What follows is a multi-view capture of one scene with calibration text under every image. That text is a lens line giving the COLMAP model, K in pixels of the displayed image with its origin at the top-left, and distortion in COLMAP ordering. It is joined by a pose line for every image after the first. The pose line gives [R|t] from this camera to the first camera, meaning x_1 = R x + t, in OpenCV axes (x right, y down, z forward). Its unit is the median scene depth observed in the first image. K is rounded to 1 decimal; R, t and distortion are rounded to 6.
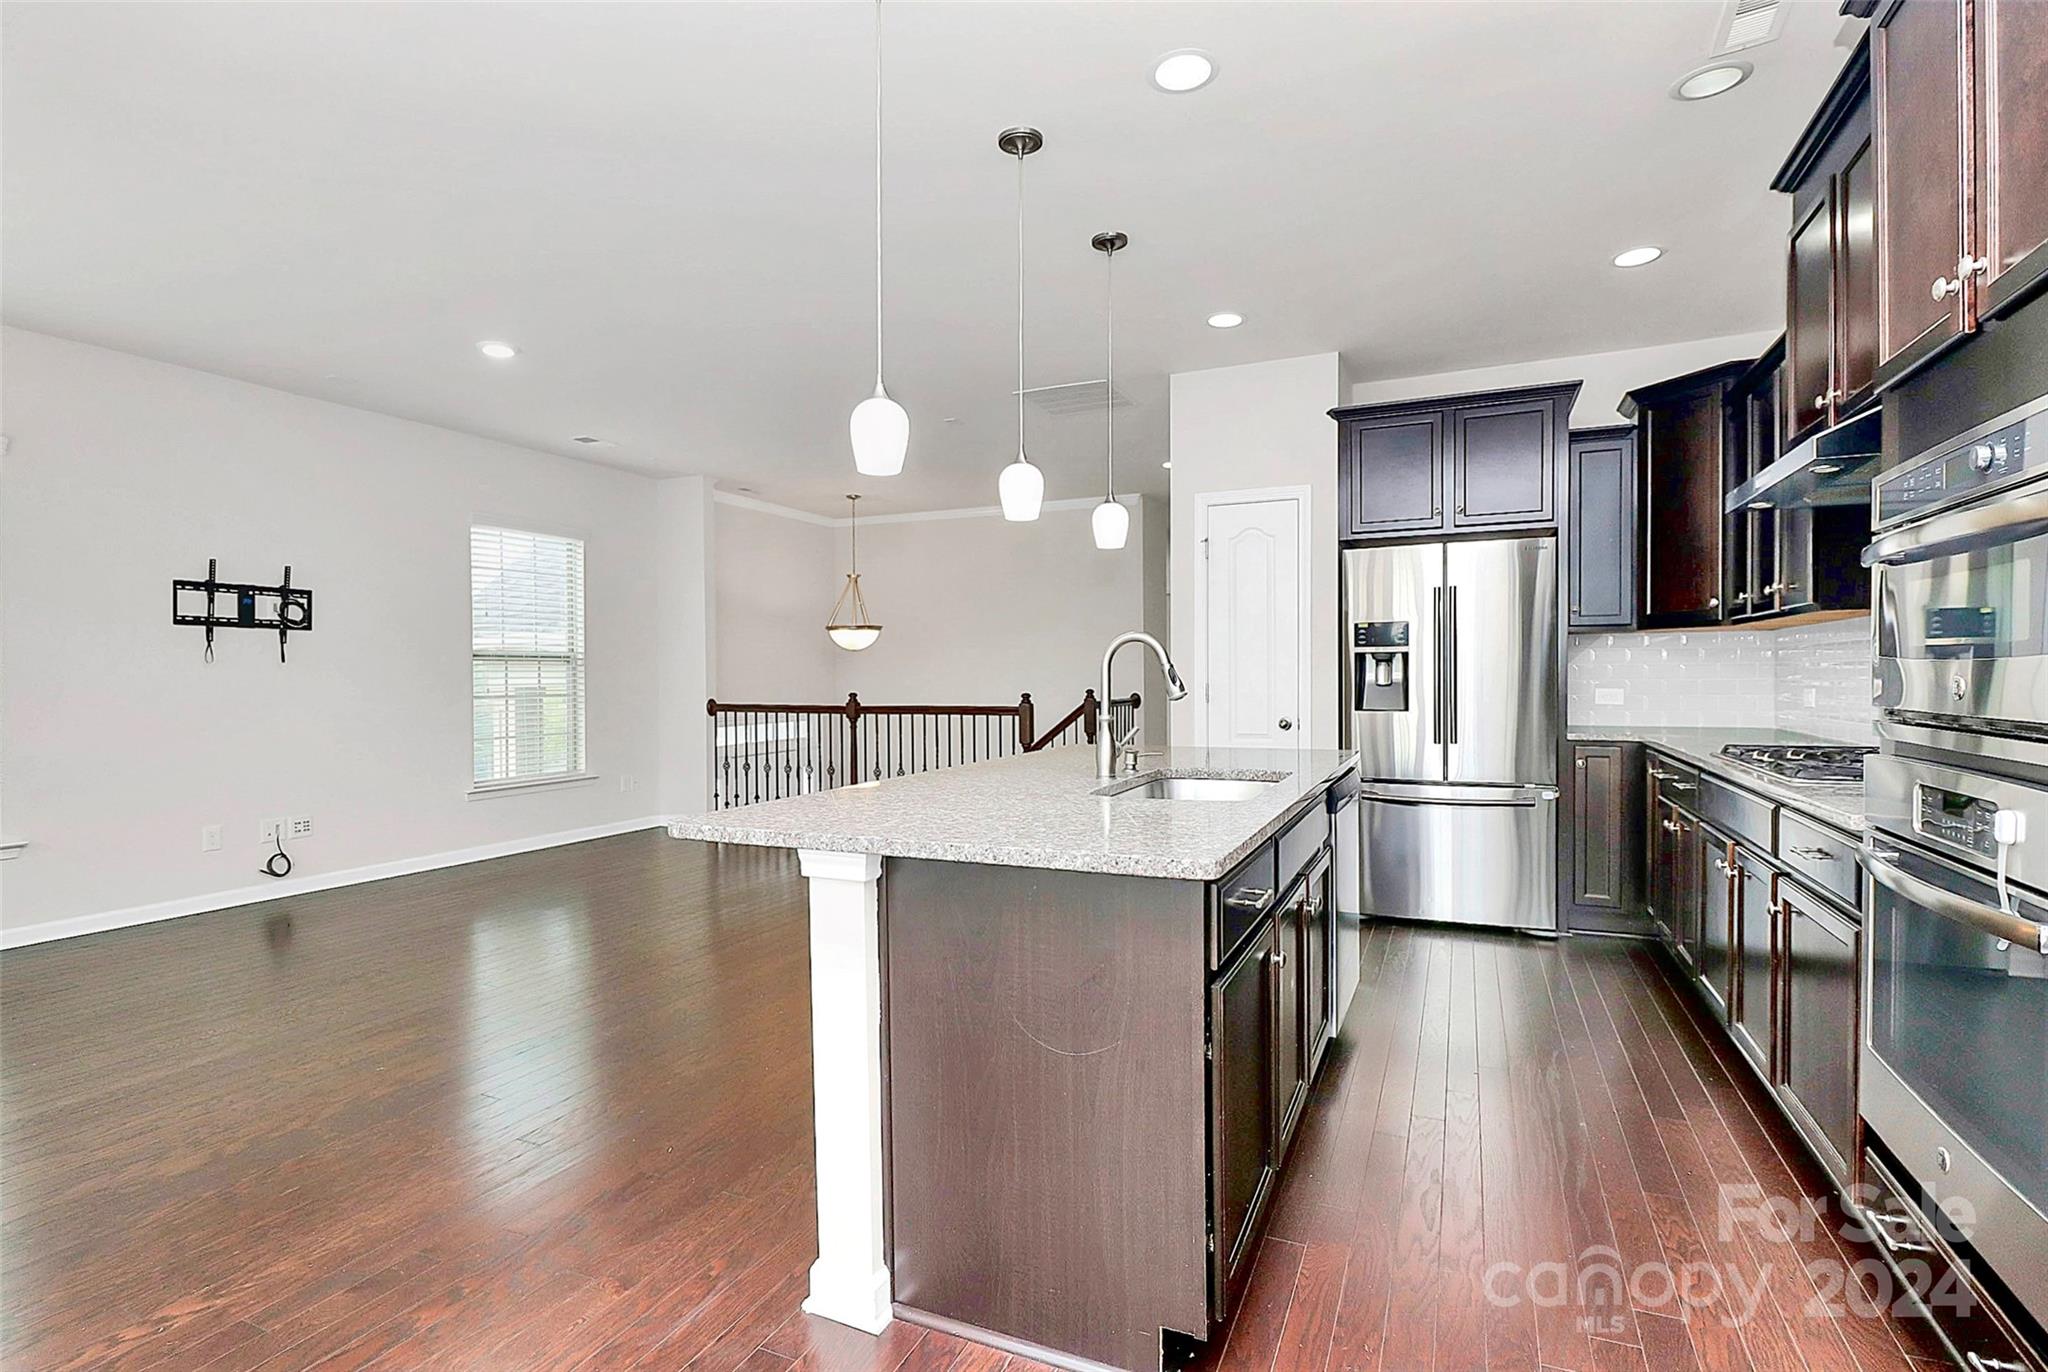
lens RADIAL K [[994.9, 0, 1019.5], [0, 994.9, 689.8], [0, 0, 1]] dist [0.000720, -0.000555]
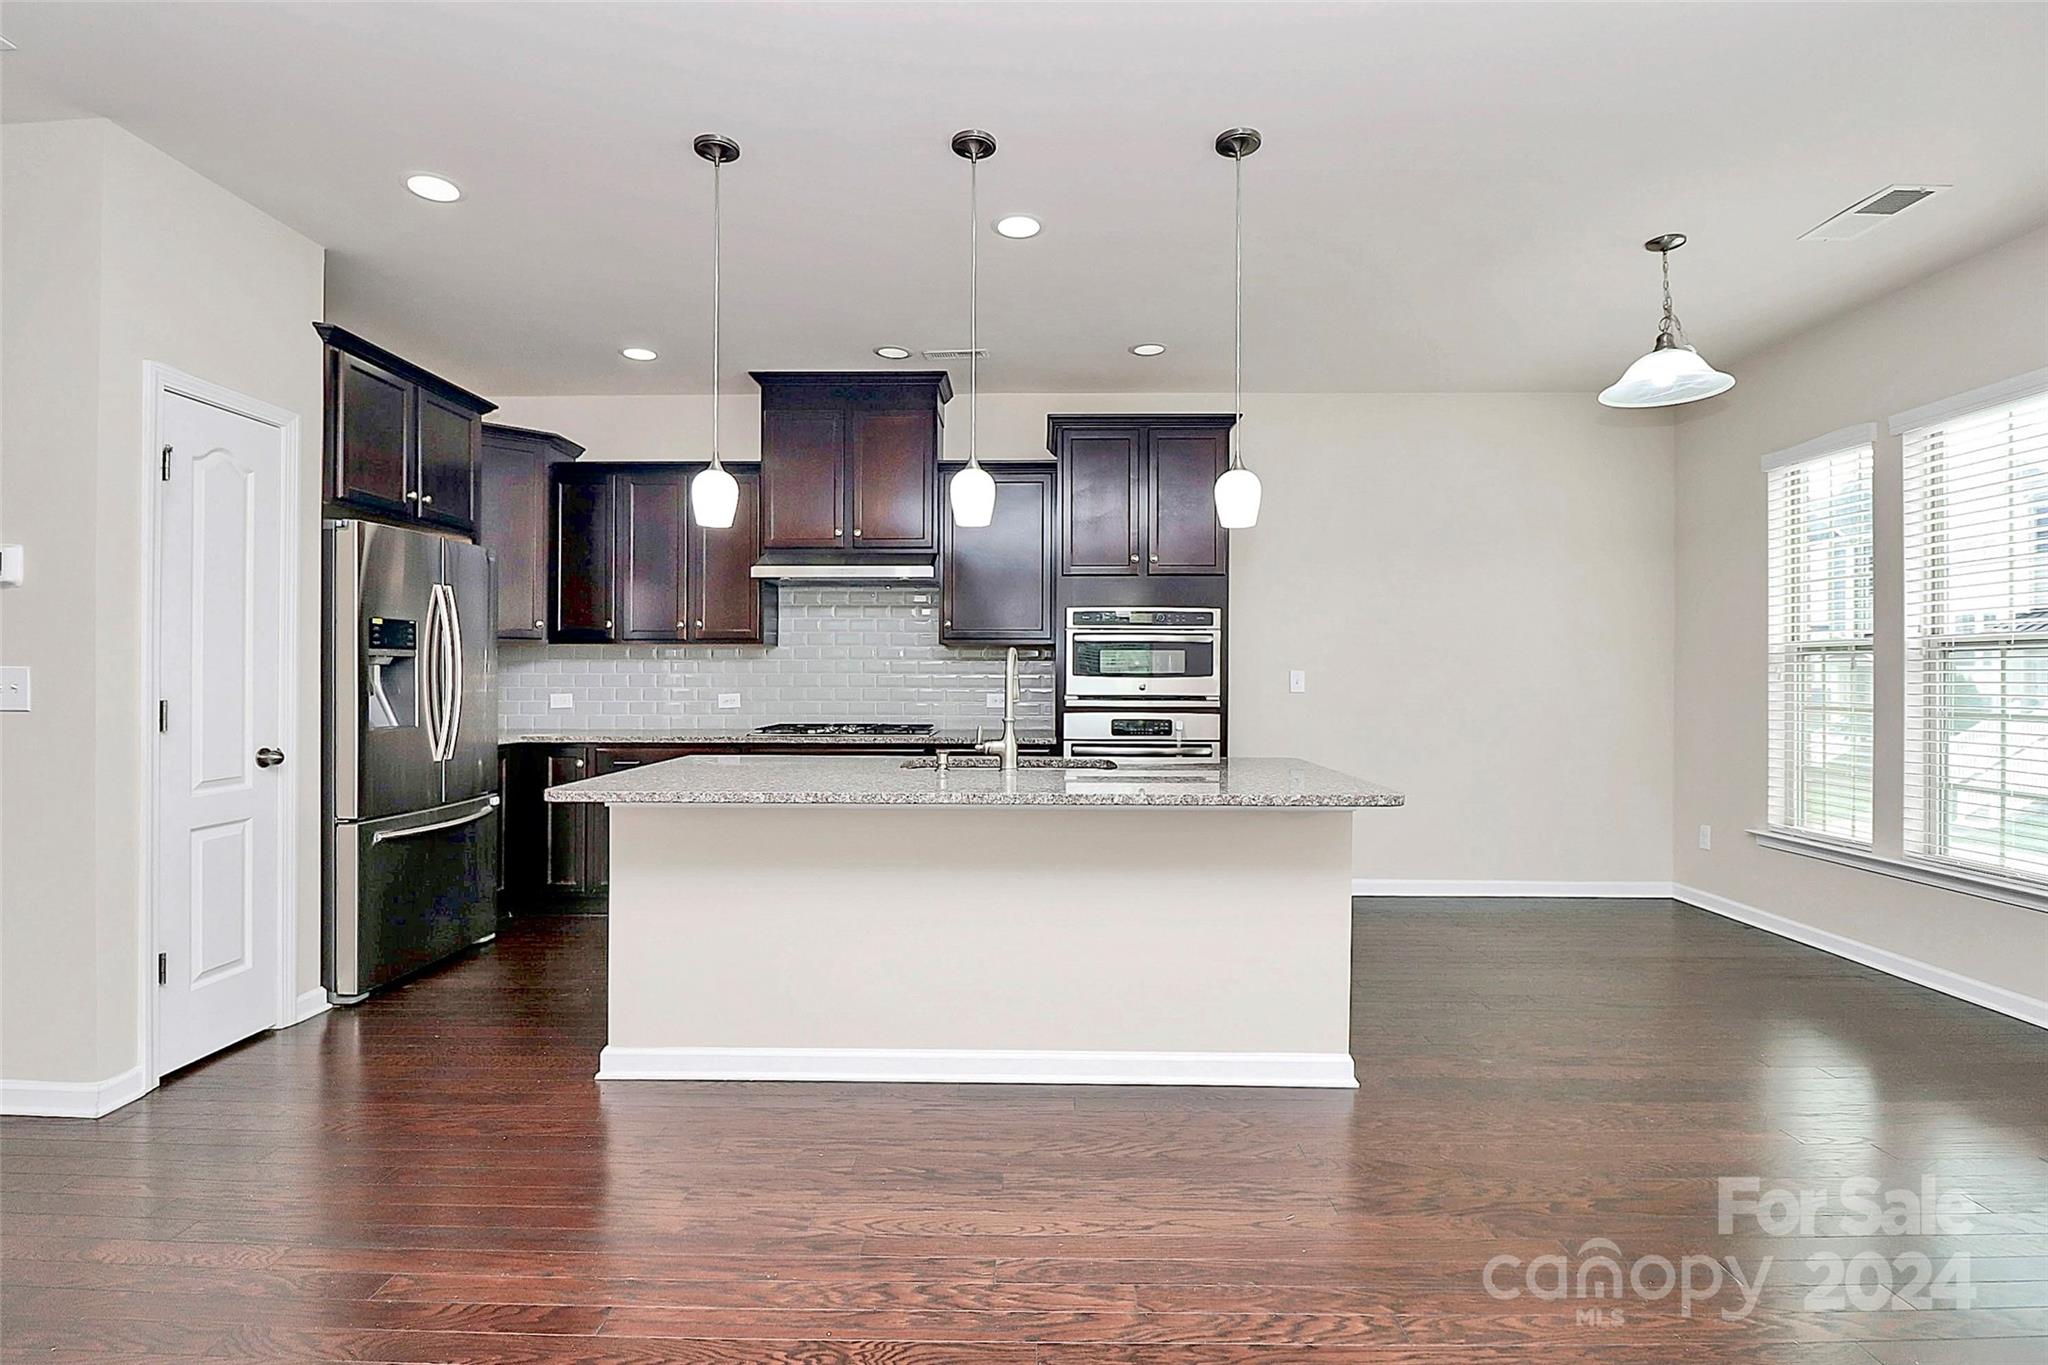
lens RADIAL K [[981.4, 0, 1024.0], [0, 981.4, 682.5], [0, 0, 1]] dist [0.001892, -0.001051]
pose [[-0.392722, -0.000050, 0.919657, -0.533392], [0.019999, 0.999763, 0.008594, -0.011481], [-0.919440, 0.021767, -0.392628, 0.776788]]
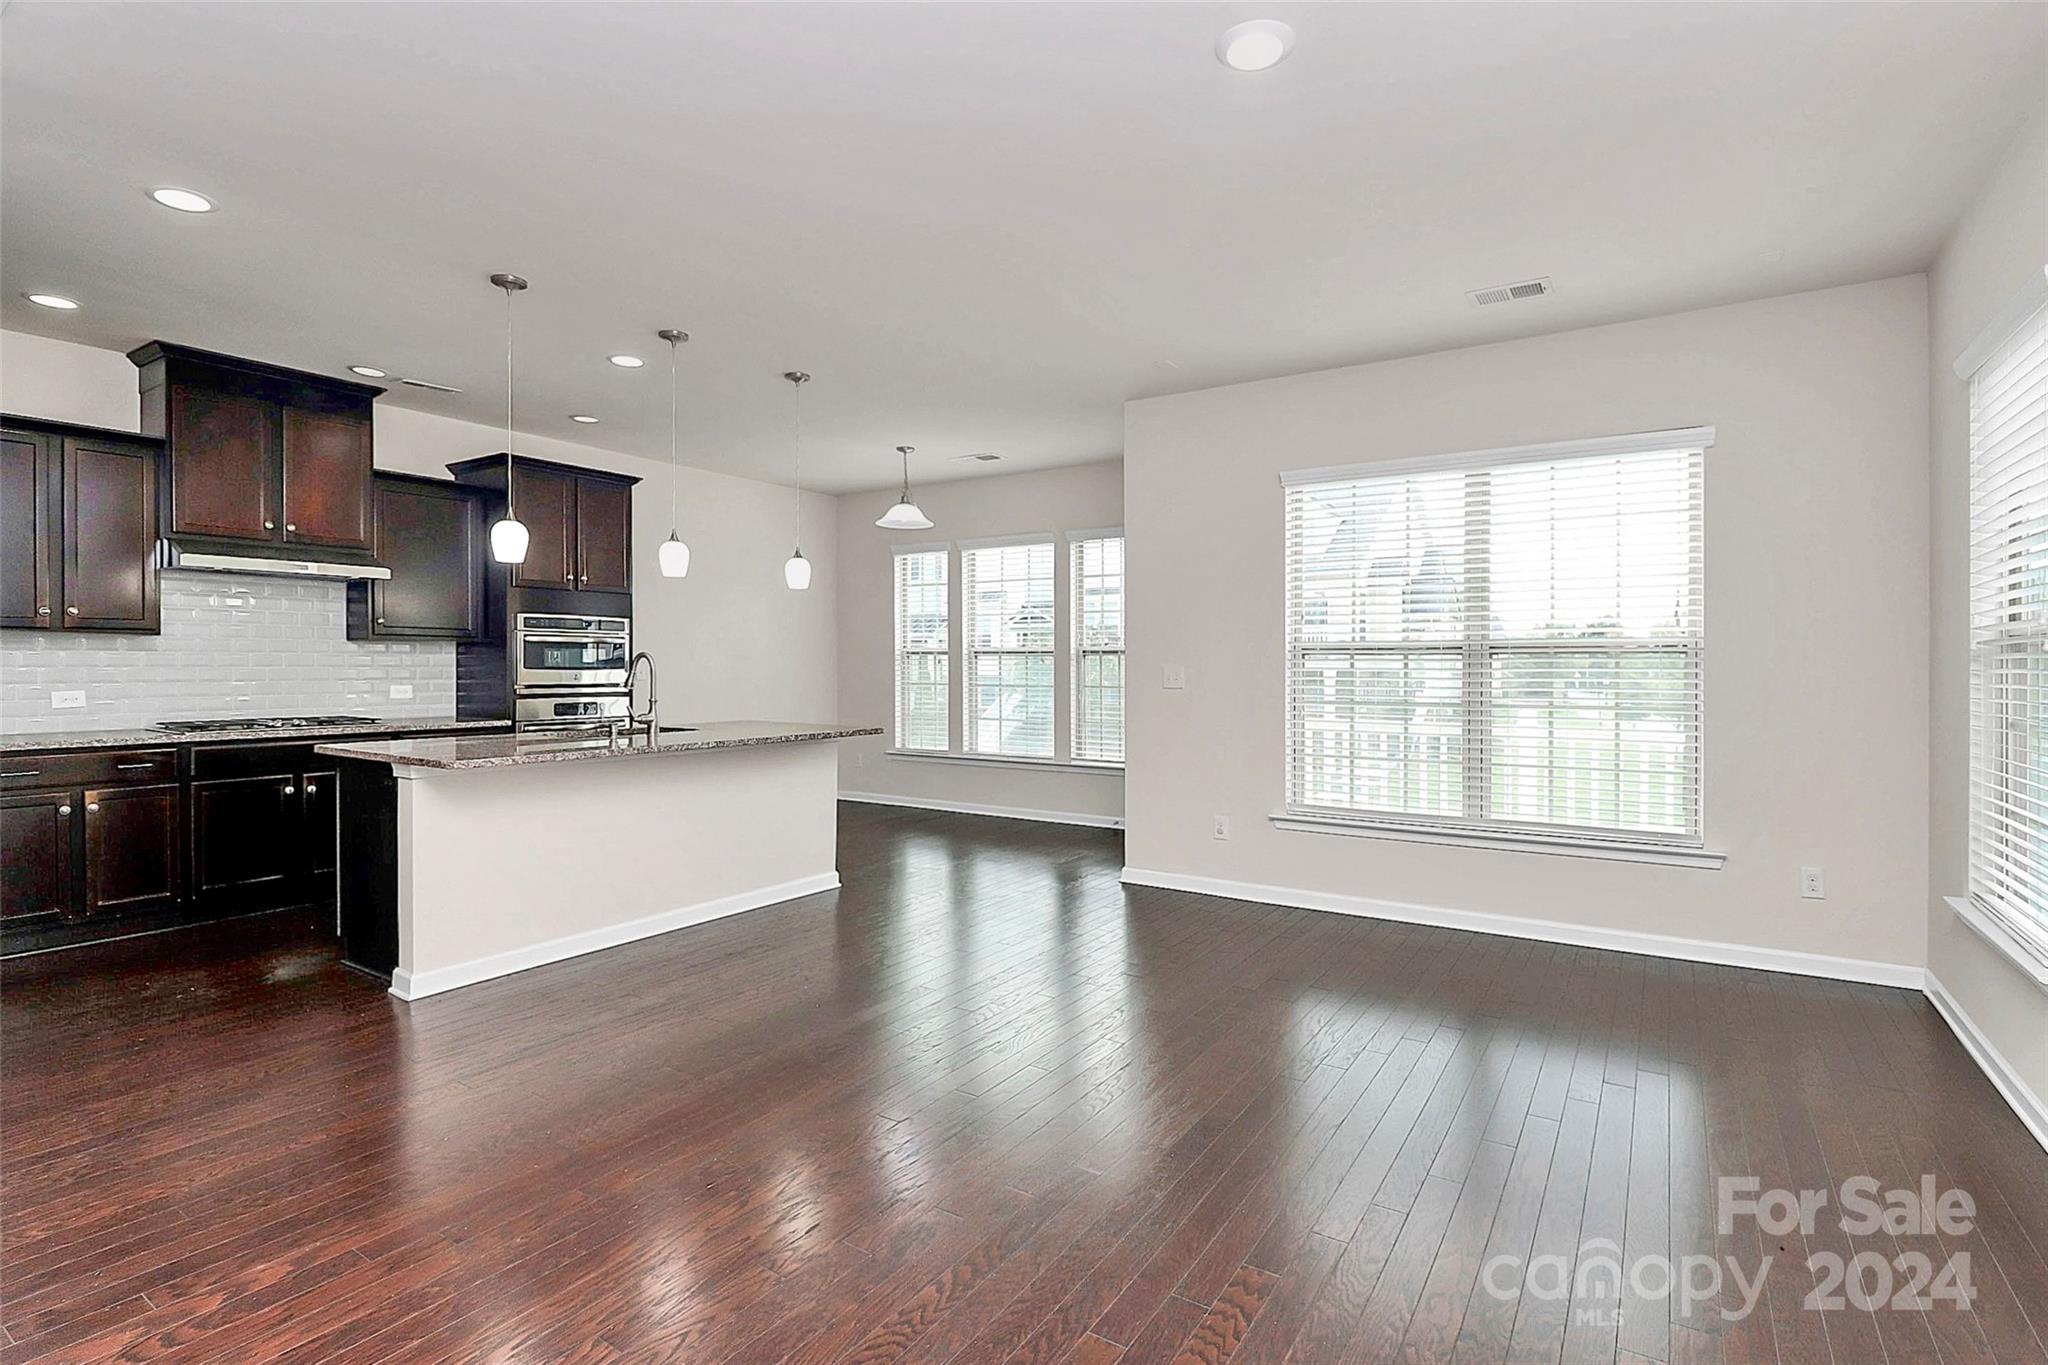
lens RADIAL K [[994.9, 0, 1019.5], [0, 994.9, 686.3], [0, 0, 1]] dist [0.000720, -0.000555]
pose [[-0.985209, 0.000911, 0.171355, -0.464250], [0.008321, 0.999061, 0.042525, -0.033691], [-0.171155, 0.043322, -0.984291, 1.423438]]
